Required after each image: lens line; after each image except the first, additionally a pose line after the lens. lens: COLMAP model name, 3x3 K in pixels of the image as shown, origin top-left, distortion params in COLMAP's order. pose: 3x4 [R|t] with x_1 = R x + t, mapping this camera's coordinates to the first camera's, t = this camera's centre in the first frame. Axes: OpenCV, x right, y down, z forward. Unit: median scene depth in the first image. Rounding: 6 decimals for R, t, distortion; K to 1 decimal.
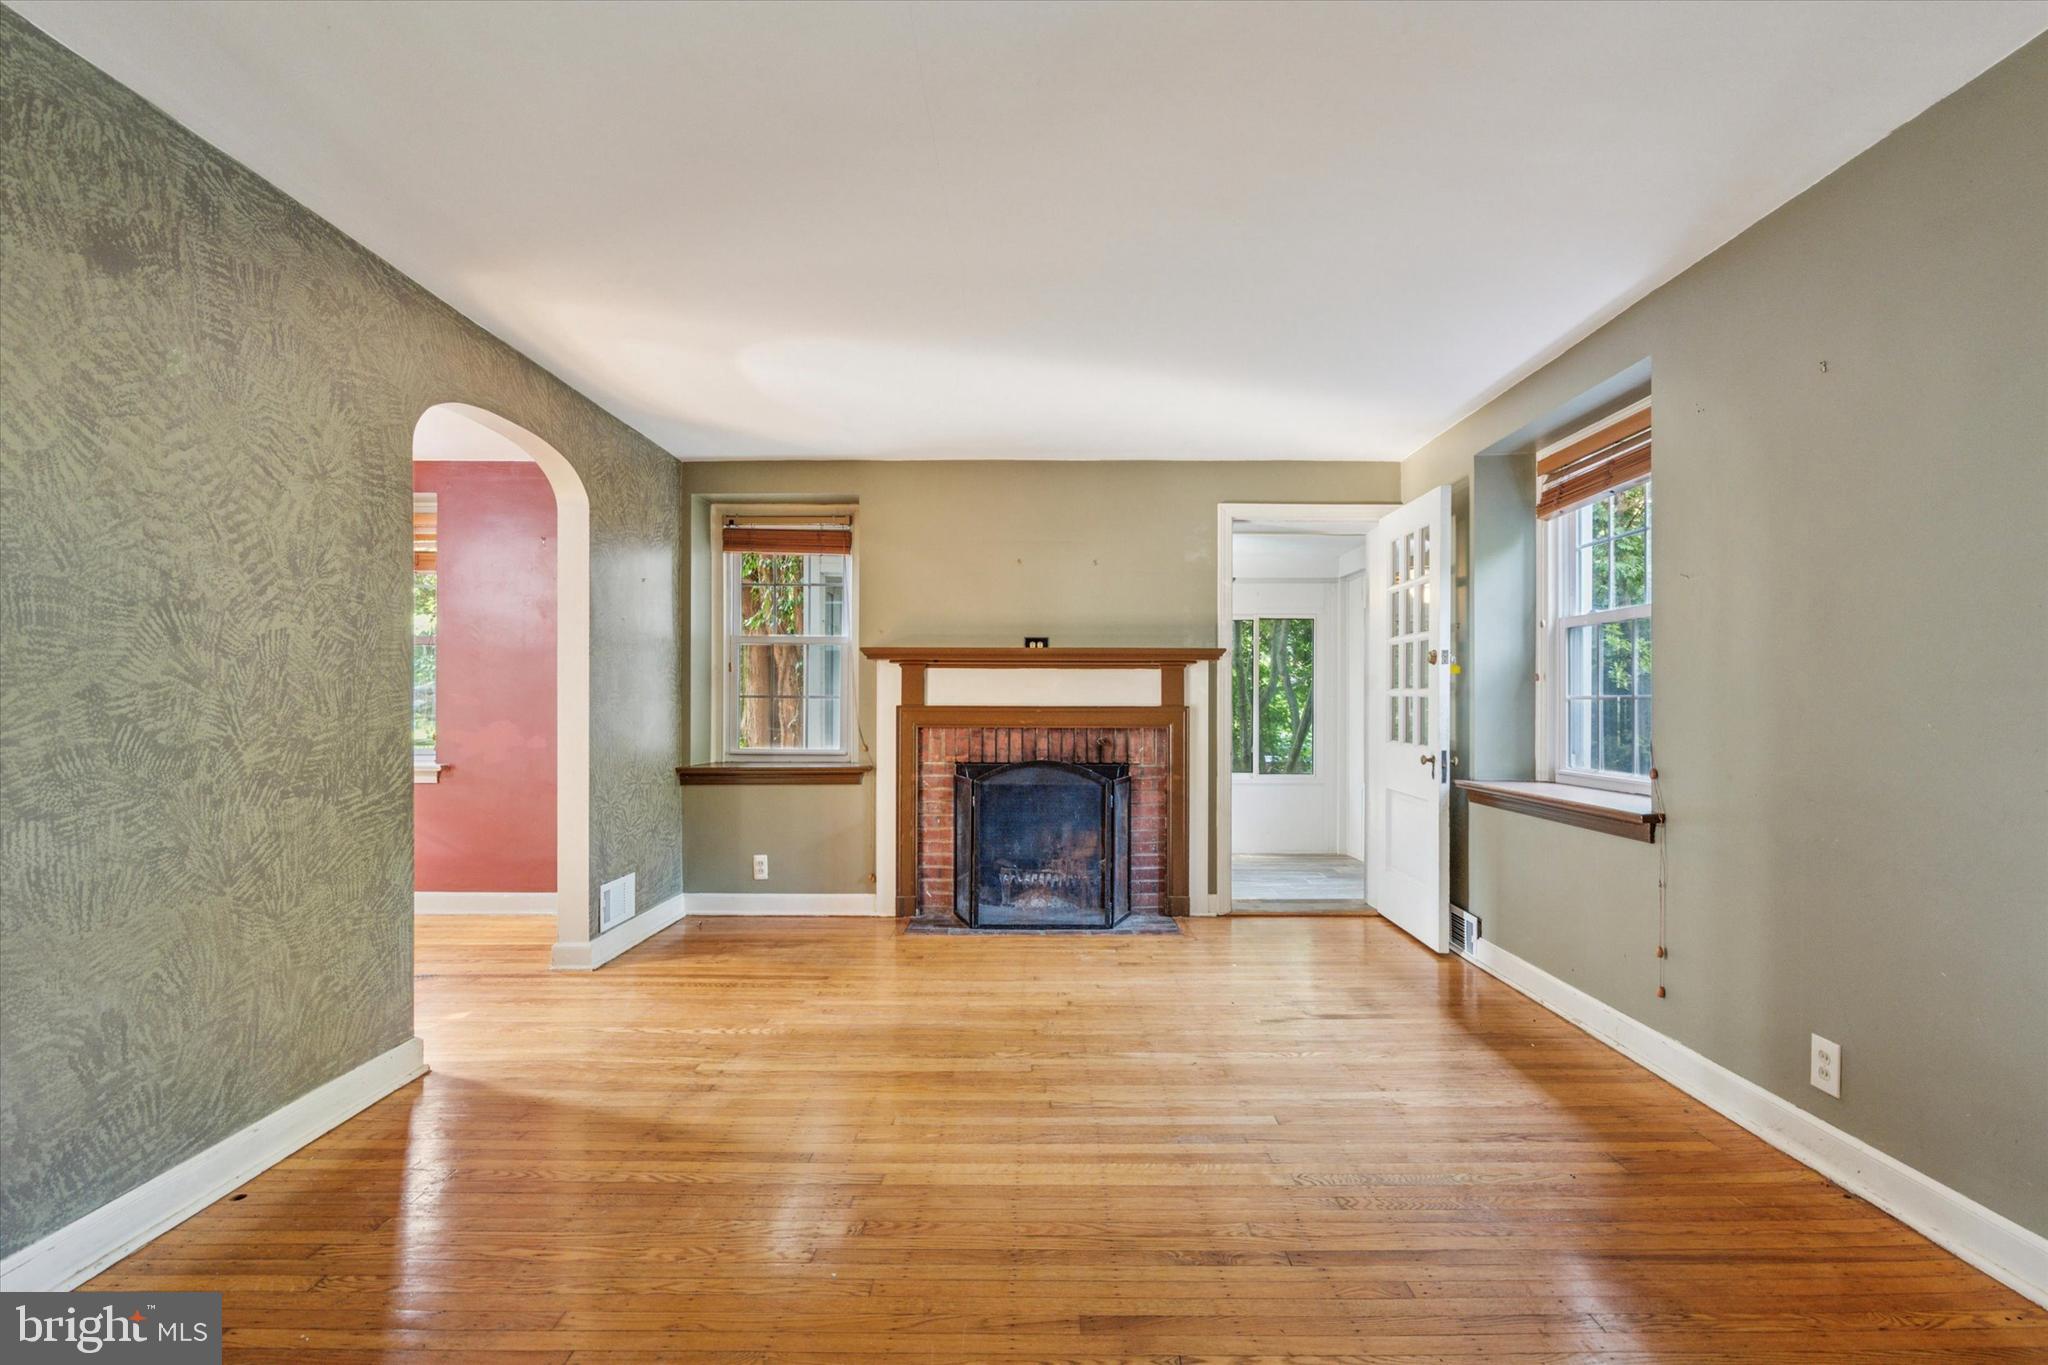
lens RADIAL K [[950.3, 0, 1035.4], [0, 950.3, 697.6], [0, 0, 1]] dist [-0.004391, 0.003546]
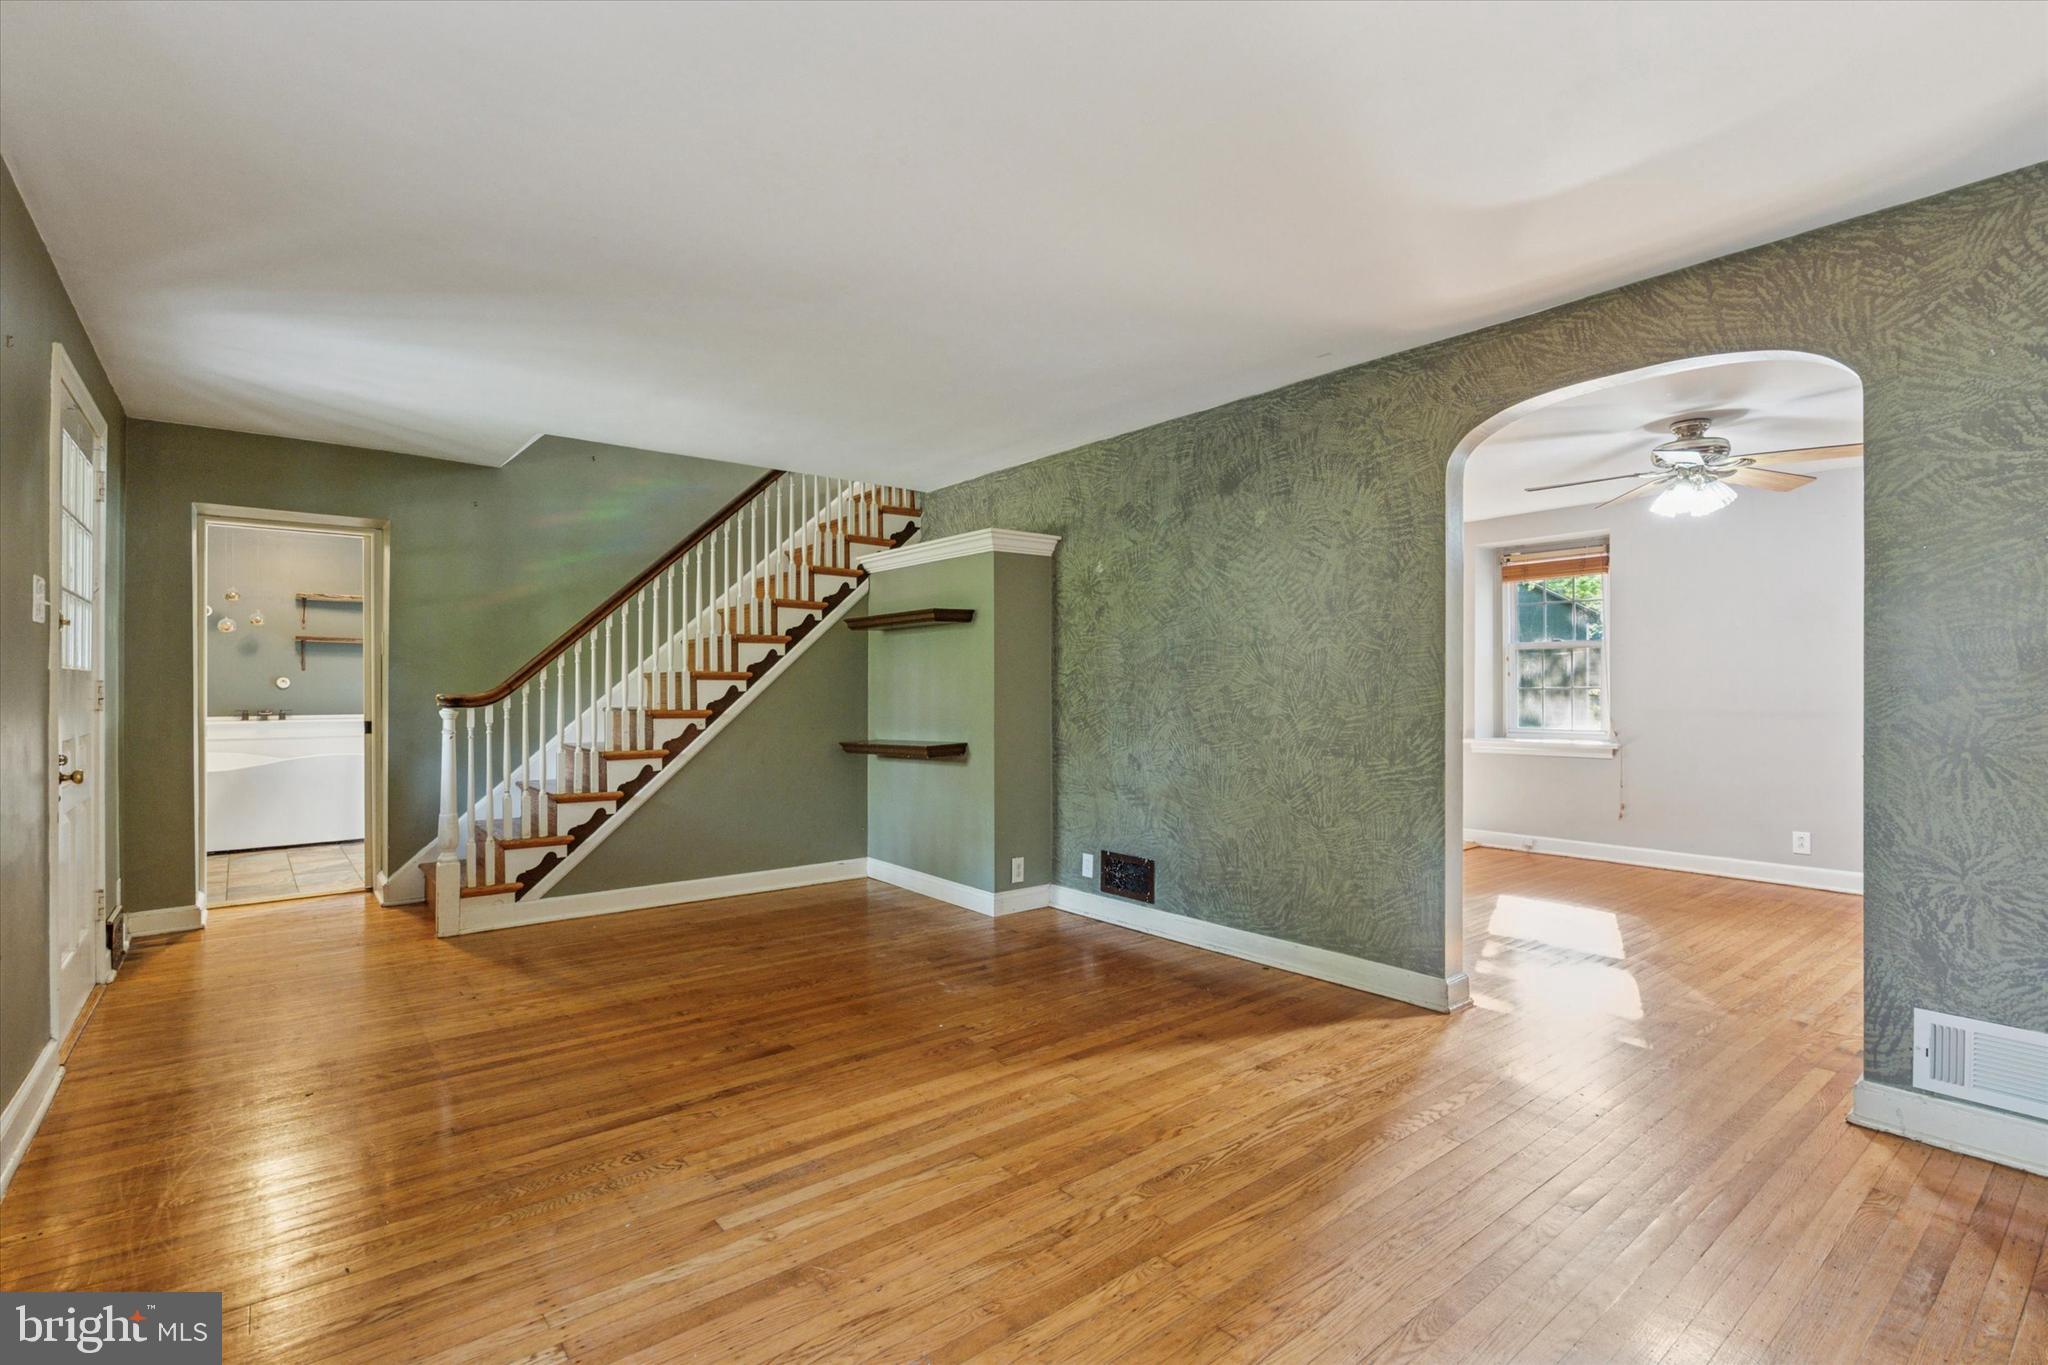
lens RADIAL K [[950.3, 0, 1015.4], [0, 950.3, 688.4], [0, 0, 1]] dist [-0.004391, 0.003546]
pose [[-0.779043, -0.004323, -0.626956, 0.607453], [-0.000337, 0.999979, -0.006476, 0.005183], [0.626970, -0.004834, -0.779028, 1.925123]]
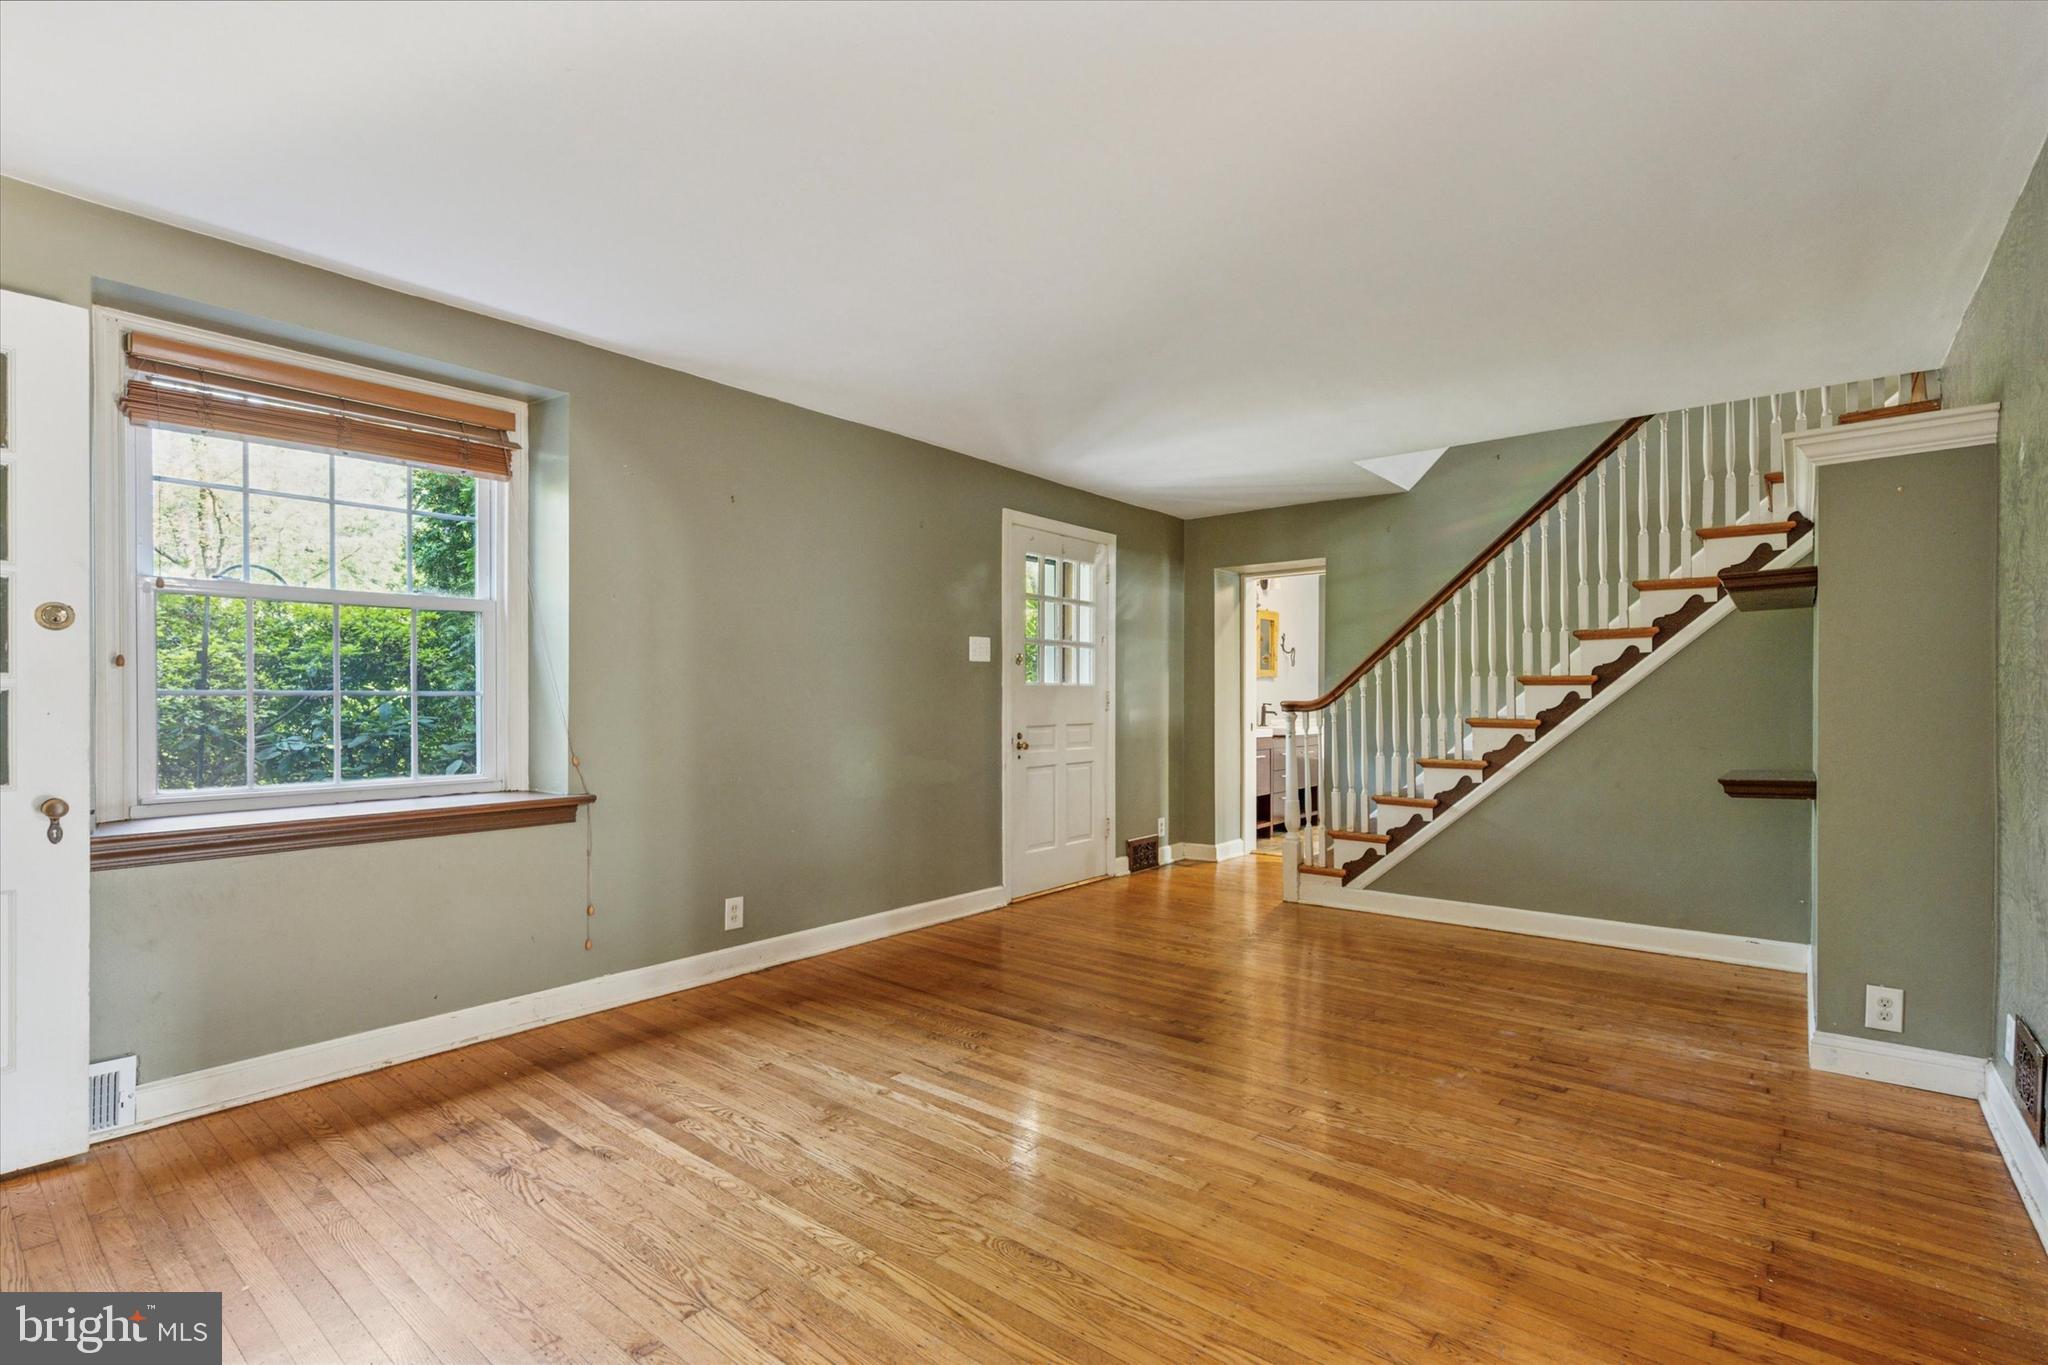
lens RADIAL K [[950.3, 0, 1014.3], [0, 950.3, 701.0], [0, 0, 1]] dist [-0.004391, 0.003546]
pose [[-0.769494, -0.003203, 0.638646, -0.613293], [-0.003352, 0.999994, 0.000975, 0.004937], [-0.638645, -0.001390, -0.769500, 1.924218]]
